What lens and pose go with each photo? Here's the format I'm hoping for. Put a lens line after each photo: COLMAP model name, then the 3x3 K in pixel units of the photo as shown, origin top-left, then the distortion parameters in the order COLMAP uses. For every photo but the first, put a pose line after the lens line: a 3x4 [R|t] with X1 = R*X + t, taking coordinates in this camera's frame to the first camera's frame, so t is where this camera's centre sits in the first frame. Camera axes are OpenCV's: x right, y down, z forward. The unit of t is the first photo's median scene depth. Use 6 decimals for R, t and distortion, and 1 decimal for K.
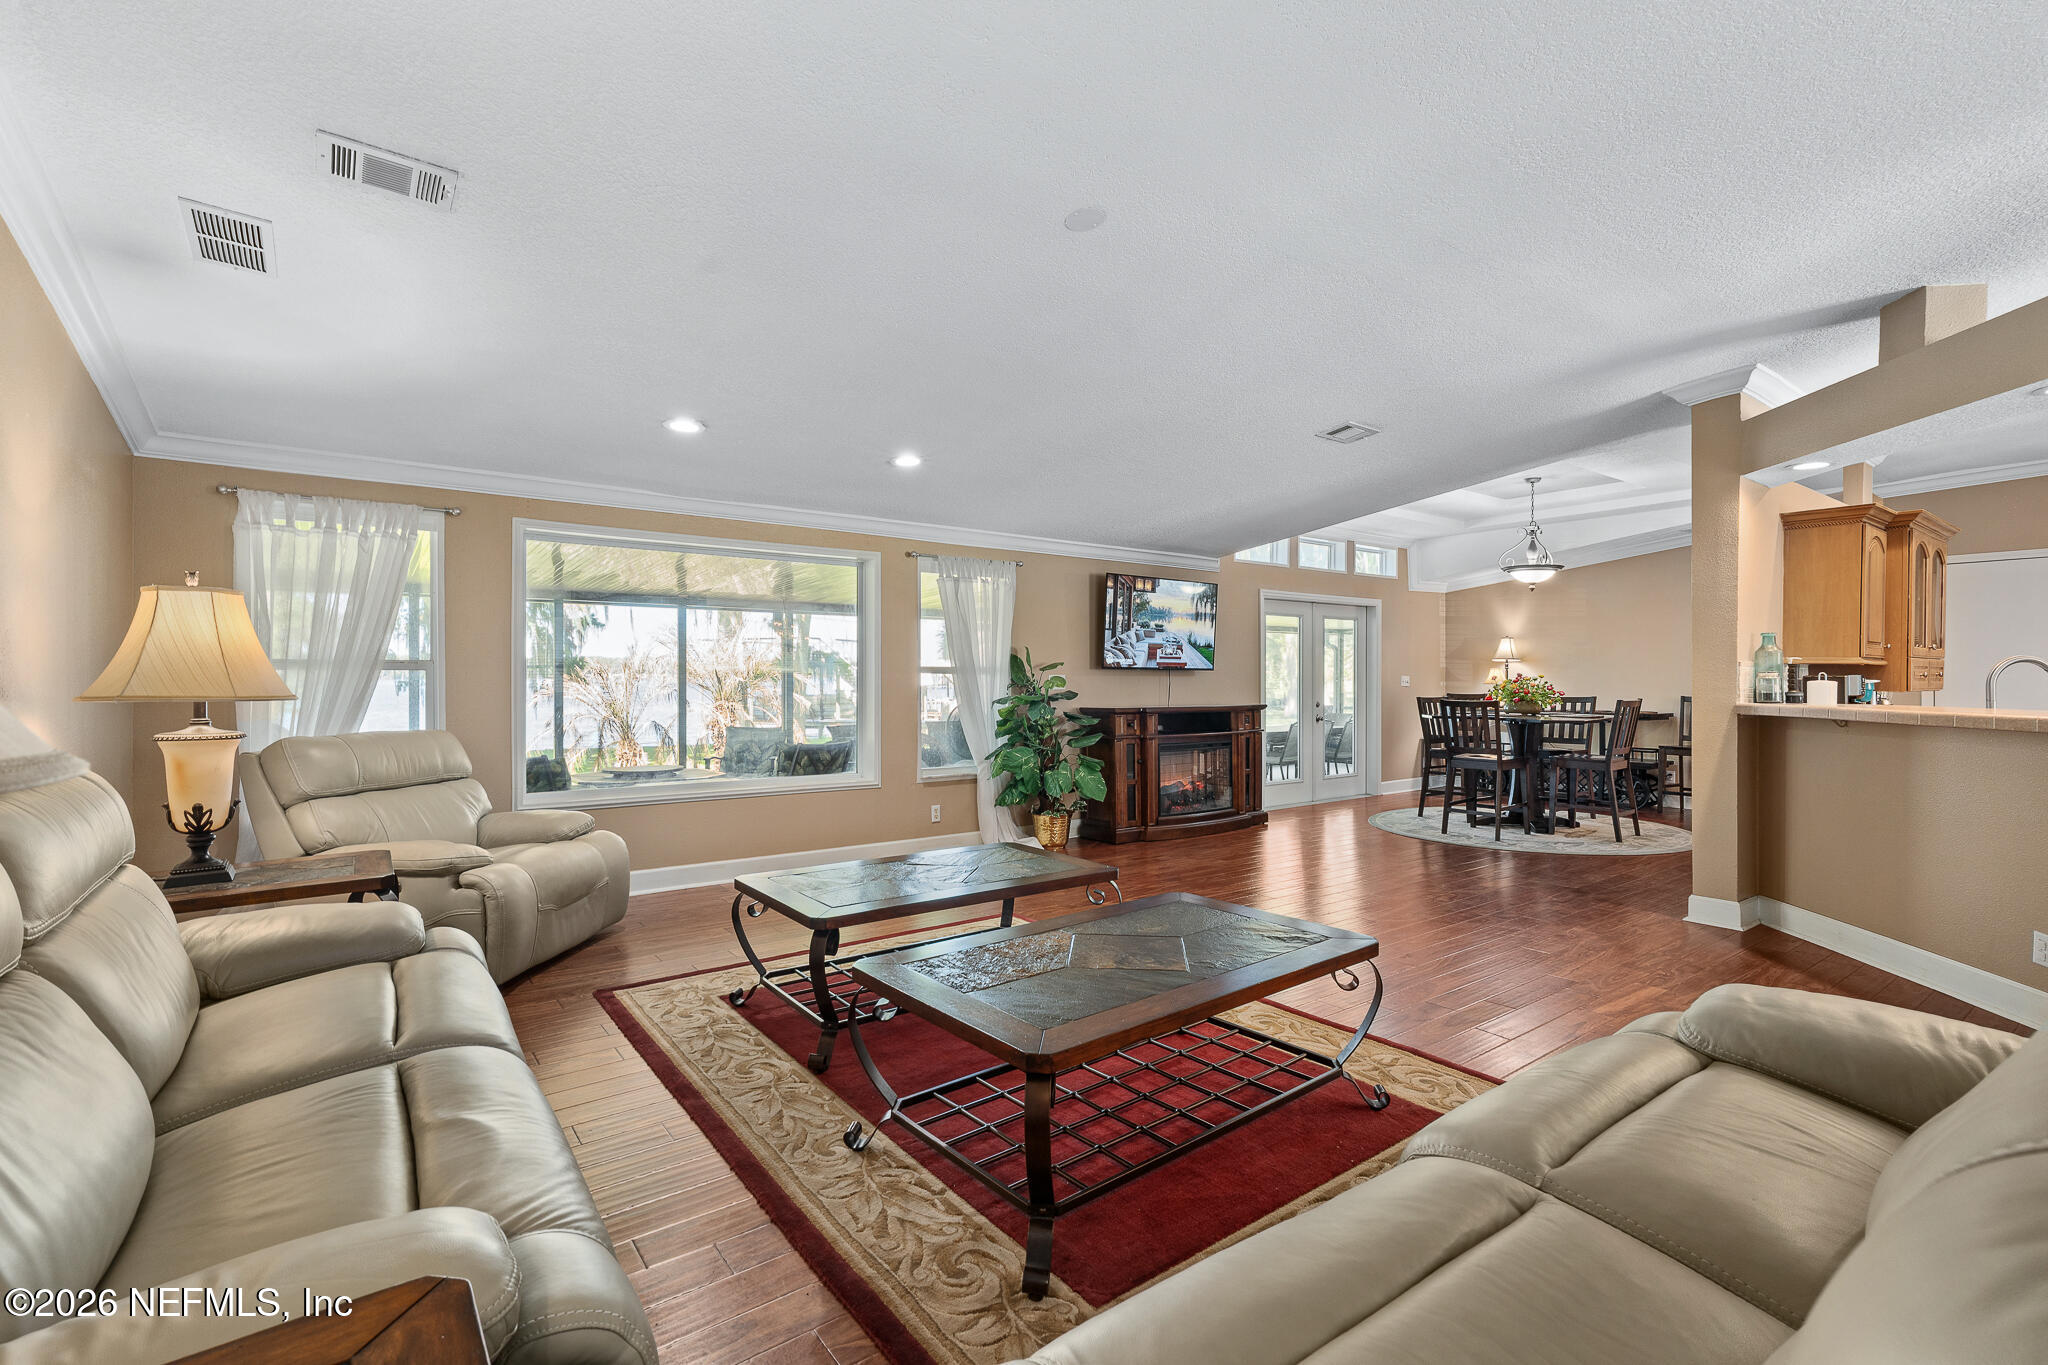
lens RADIAL K [[918.3, 0, 1024.5], [0, 918.3, 679.2], [0, 0, 1]] dist [-0.000179, 0.000092]
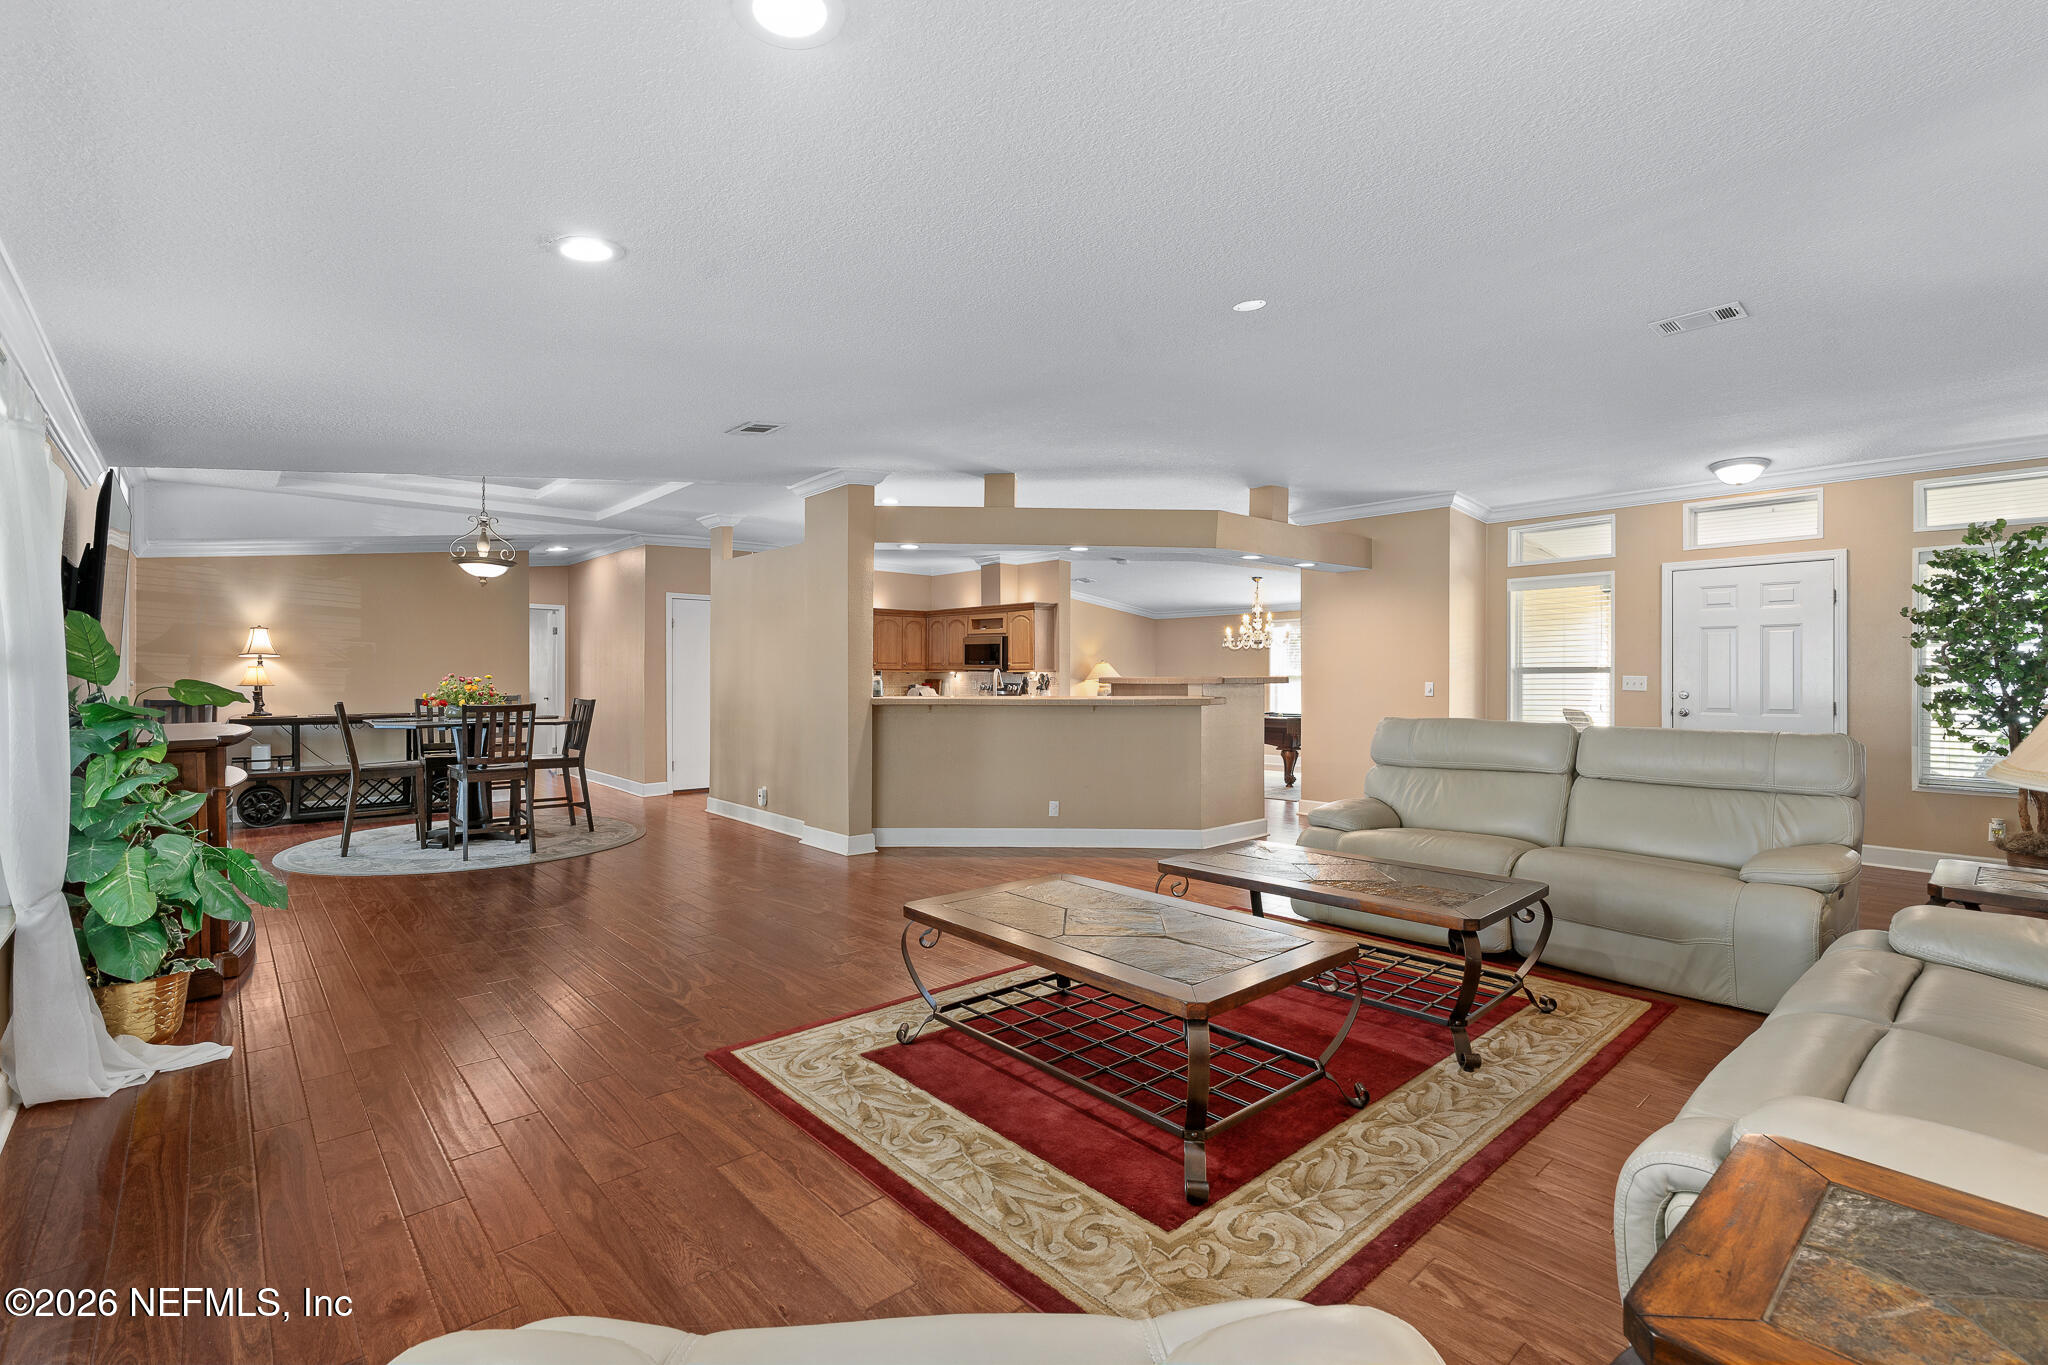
lens RADIAL K [[918.3, 0, 1024.5], [0, 918.3, 679.2], [0, 0, 1]] dist [-0.000179, 0.000092]
pose [[-0.085591, -0.004028, 0.996322, -0.453183], [-0.000208, 0.999992, 0.004025, -0.005771], [-0.996330, 0.000137, -0.085592, 0.568732]]
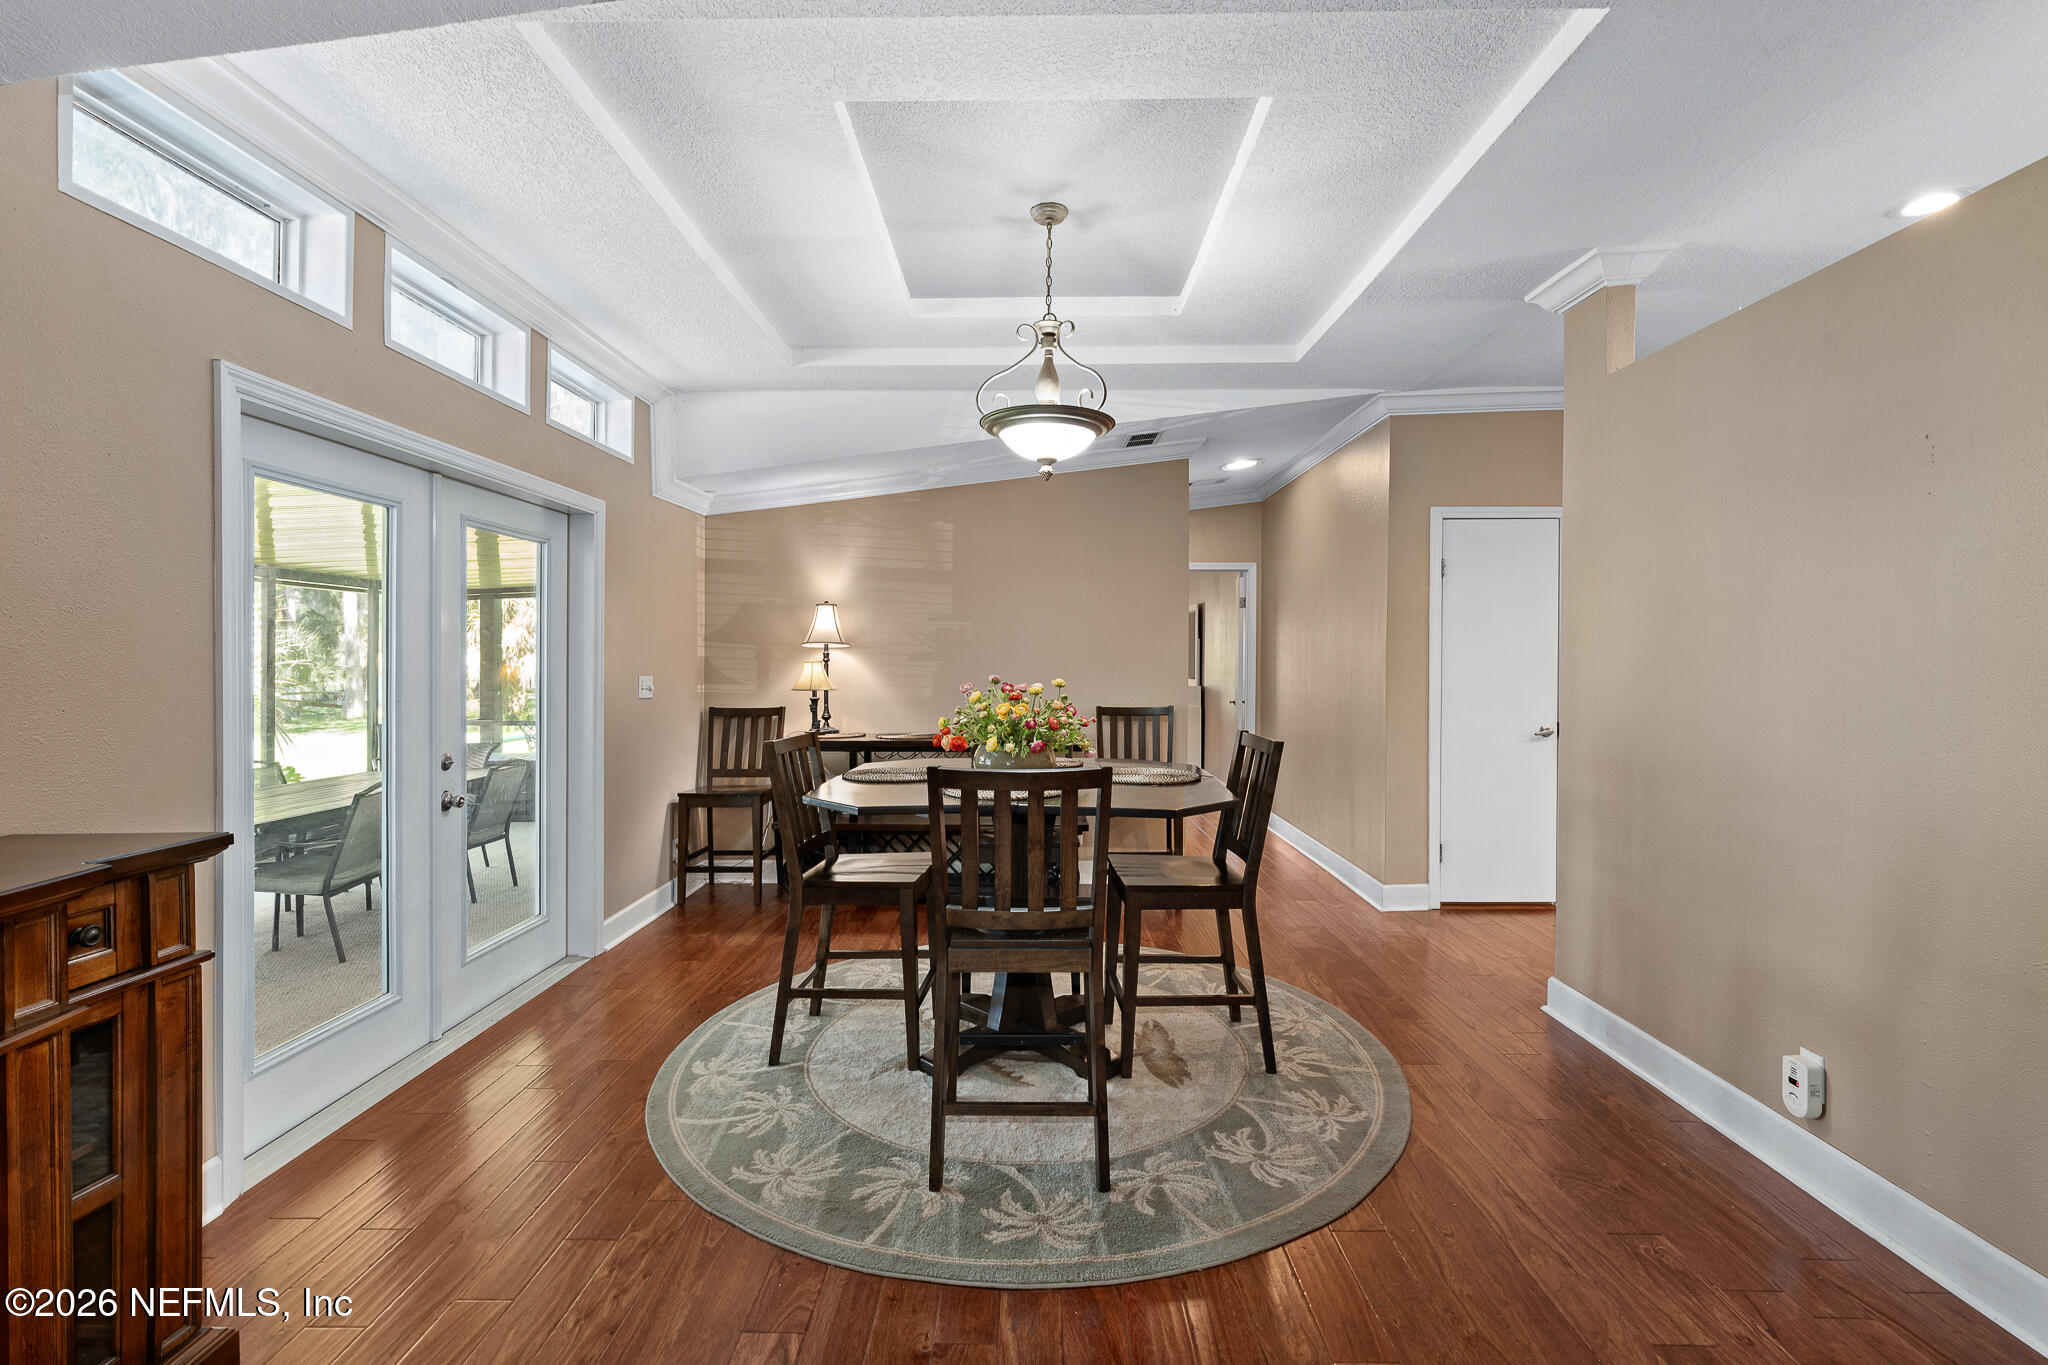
lens RADIAL K [[918.3, 0, 1024.5], [0, 918.3, 679.2], [0, 0, 1]] dist [-0.000179, 0.000092]
pose [[0.610135, -0.008525, 0.792252, 0.232611], [-0.001493, 0.999928, 0.011909, -0.011139], [-0.792296, -0.008449, 0.610078, 0.808765]]
